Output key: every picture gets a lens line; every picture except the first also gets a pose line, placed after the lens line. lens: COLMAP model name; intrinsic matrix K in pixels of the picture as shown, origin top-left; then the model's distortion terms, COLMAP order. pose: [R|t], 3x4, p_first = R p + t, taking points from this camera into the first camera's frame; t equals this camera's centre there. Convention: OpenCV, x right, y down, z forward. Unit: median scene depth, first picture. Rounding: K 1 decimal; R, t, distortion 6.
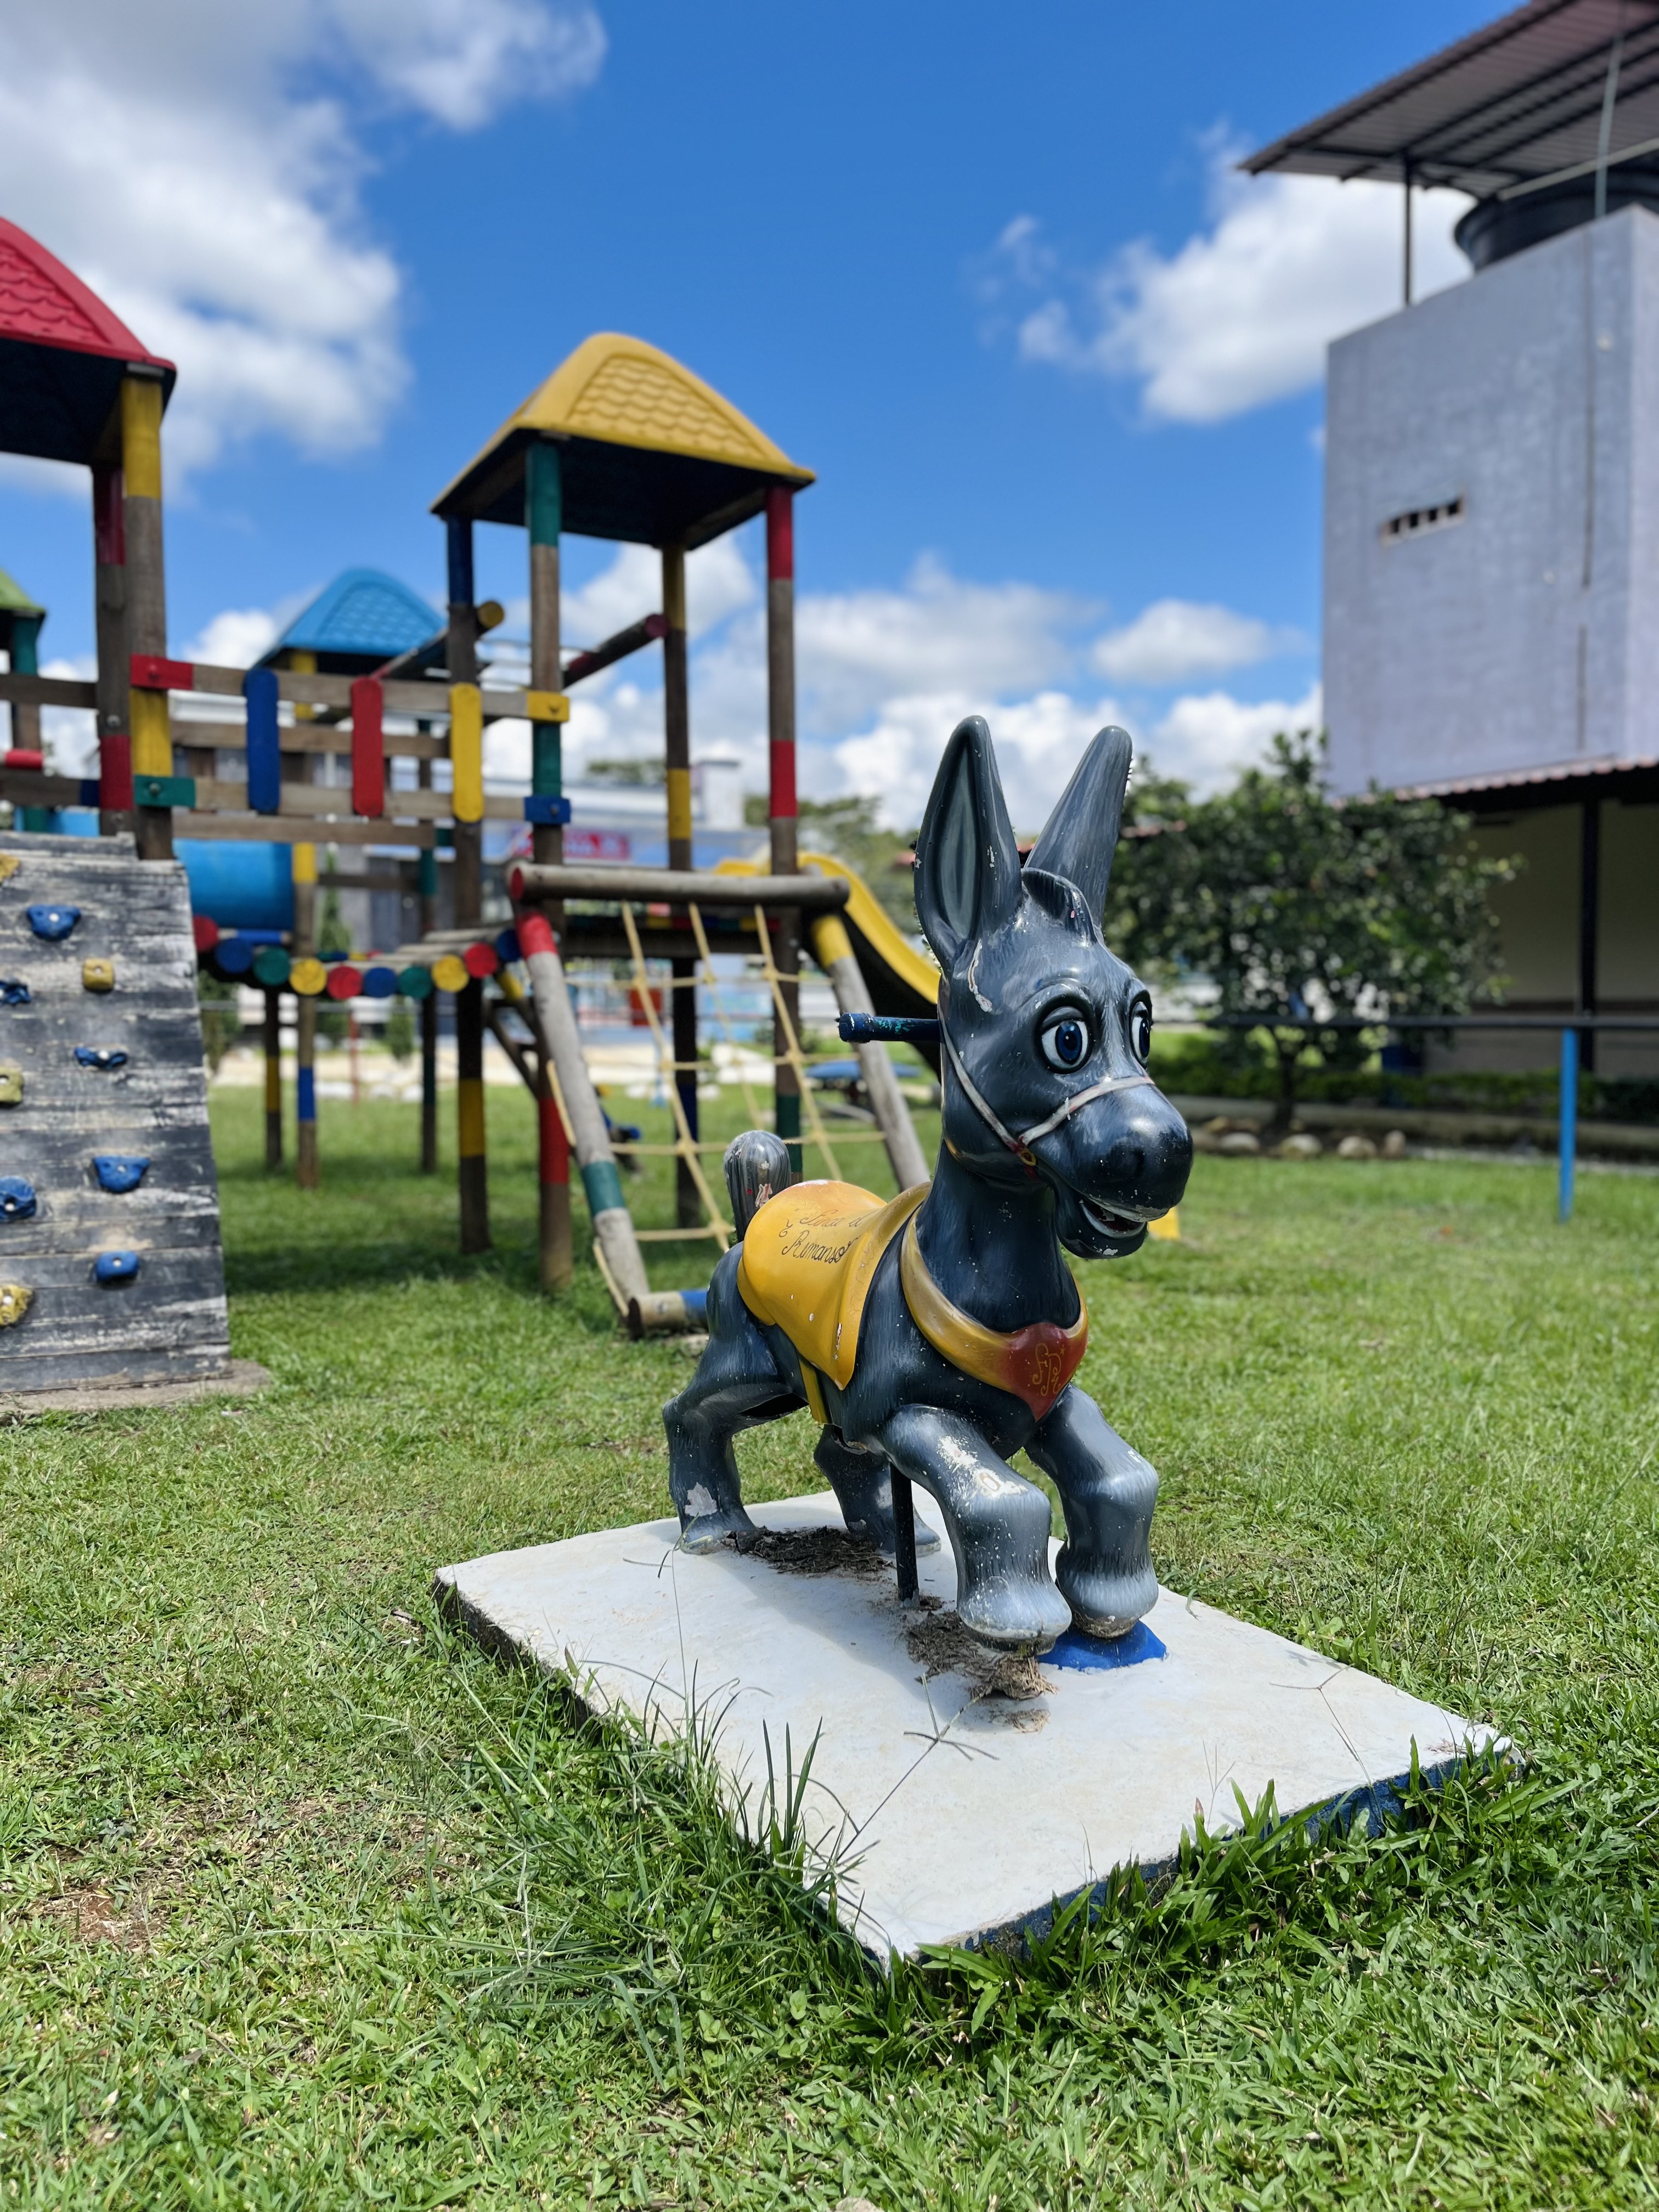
lens RADIAL K [[1666.4, 0, 830.2], [0, 1666.4, 1106.9], [0, 0, 1]] dist [0.047969, -0.002602]
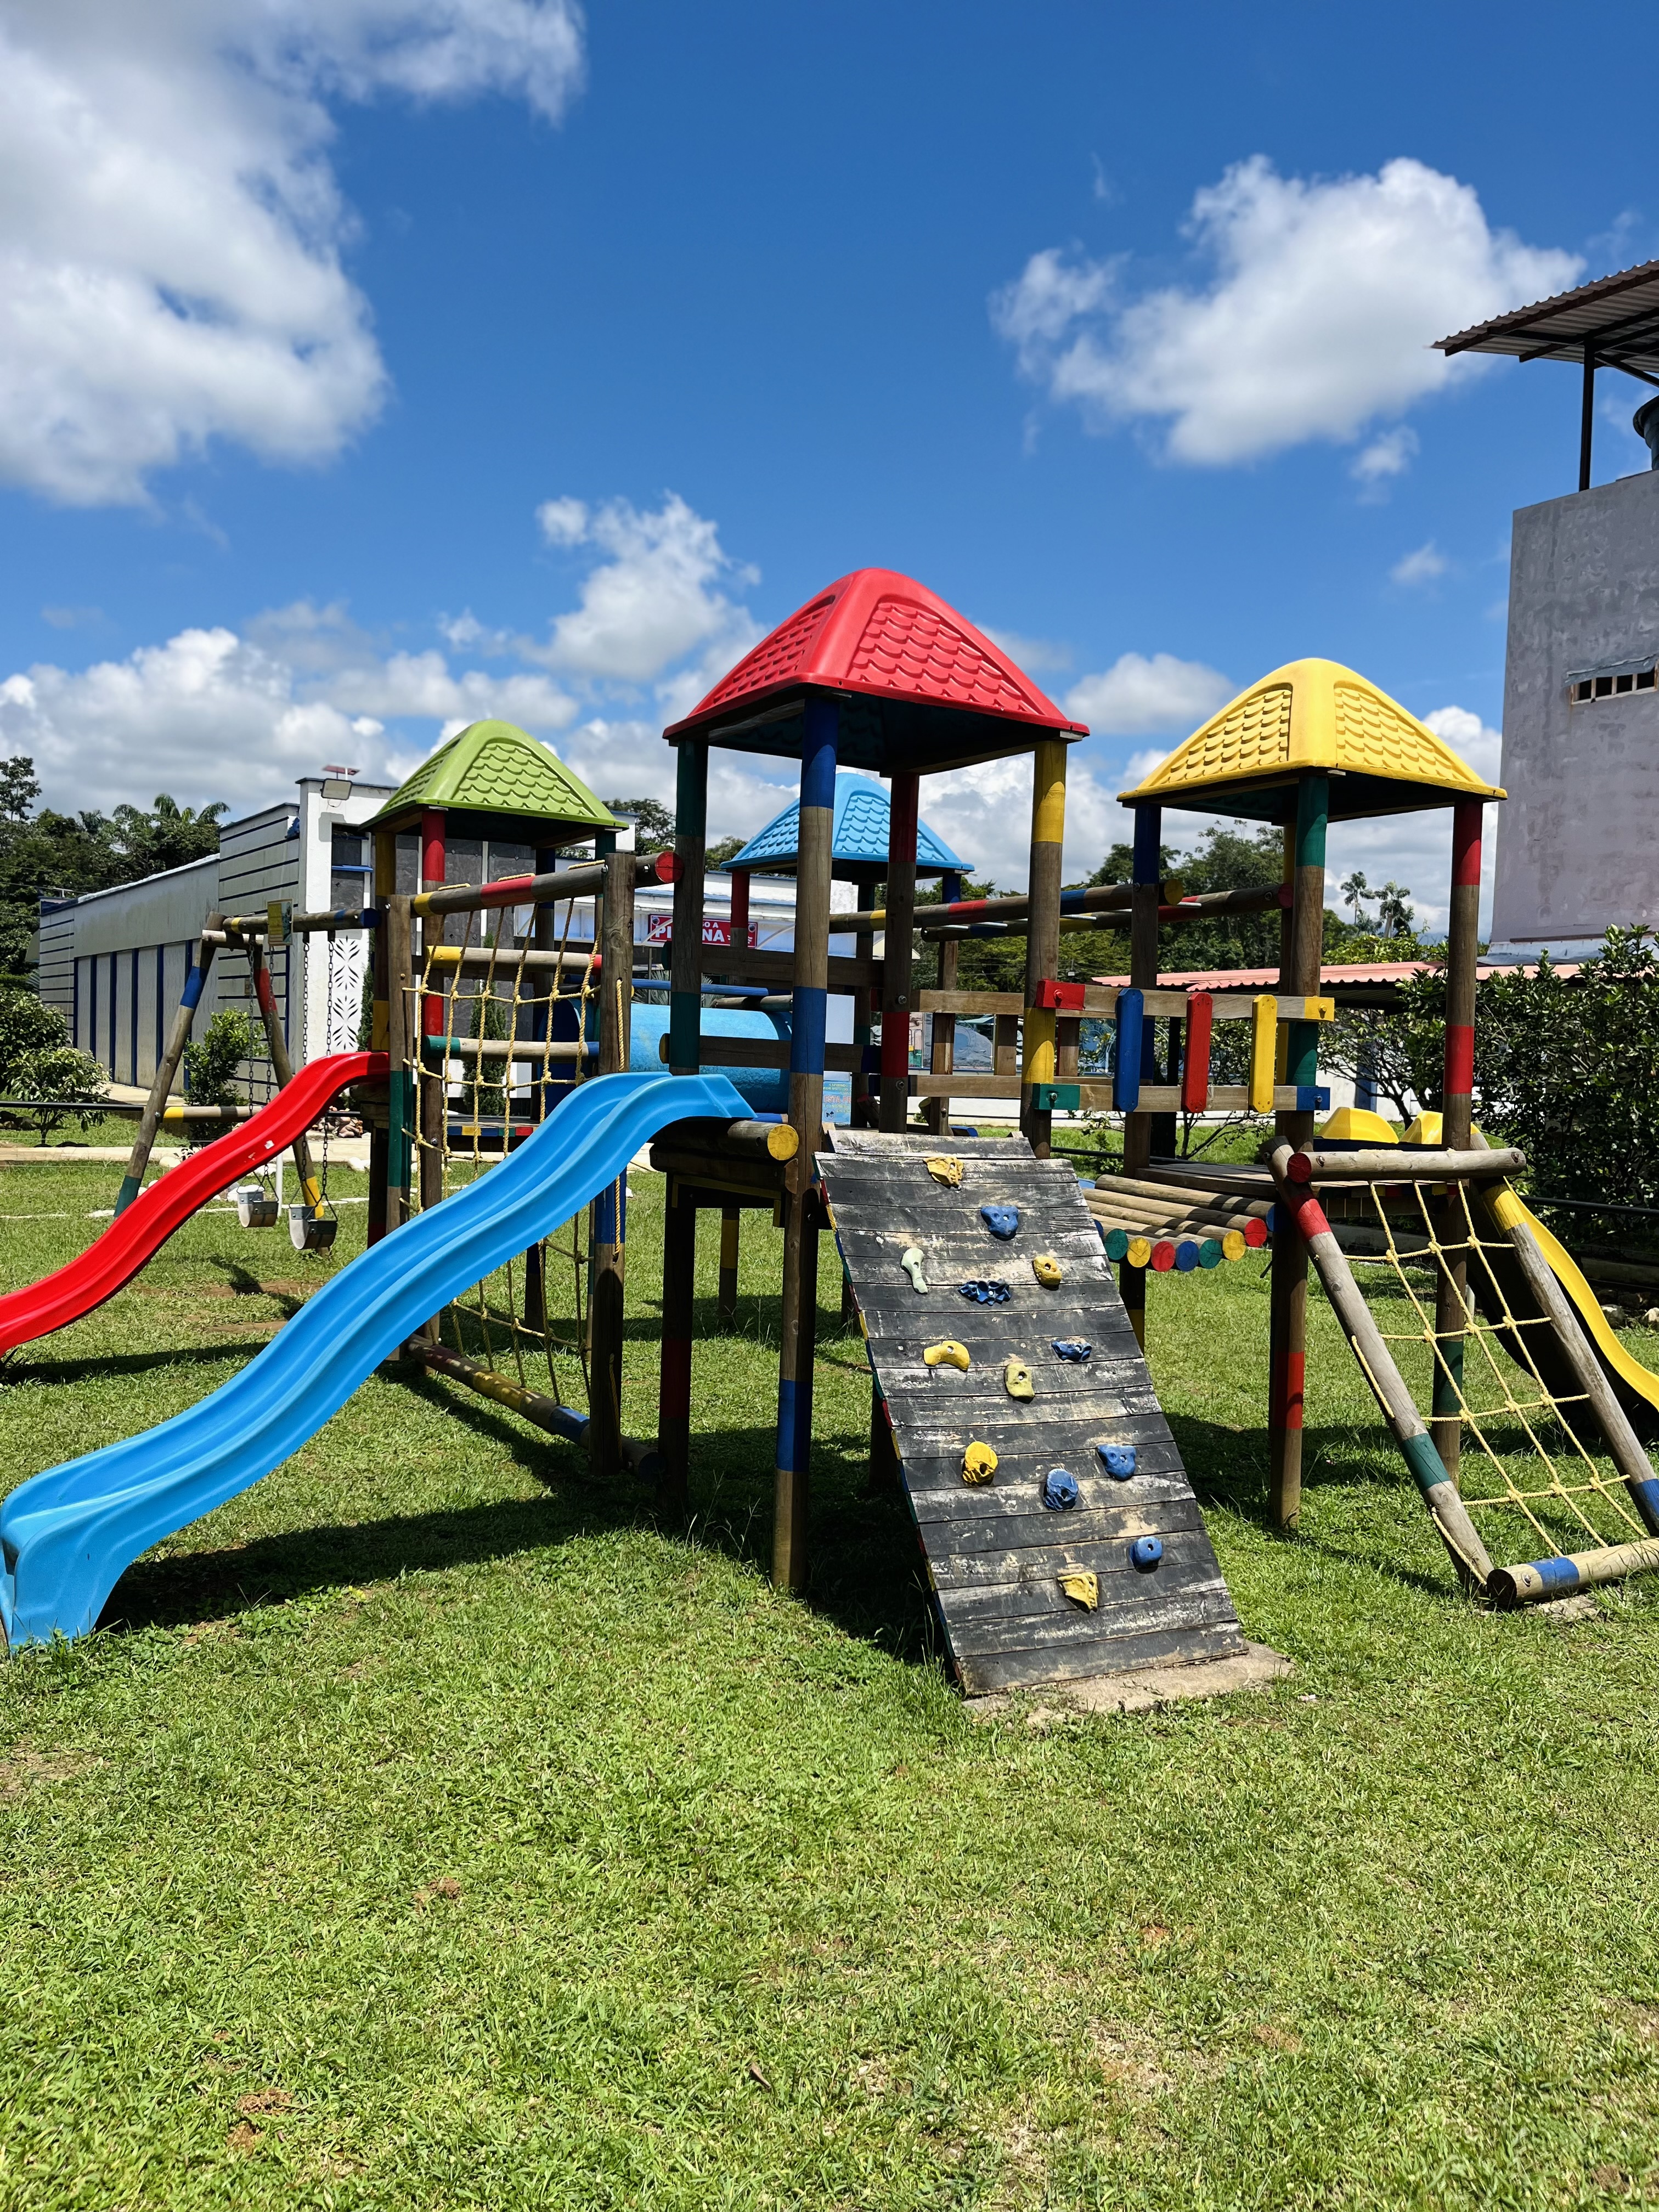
lens RADIAL K [[1666.4, 0, 828.4], [0, 1666.4, 1107.8], [0, 0, 1]] dist [0.047969, -0.002602]
pose [[0.997801, 0.038191, 0.054178, -0.649239], [-0.037626, 0.999227, -0.011407, -0.171104], [-0.054572, 0.009343, 0.998466, -0.129847]]
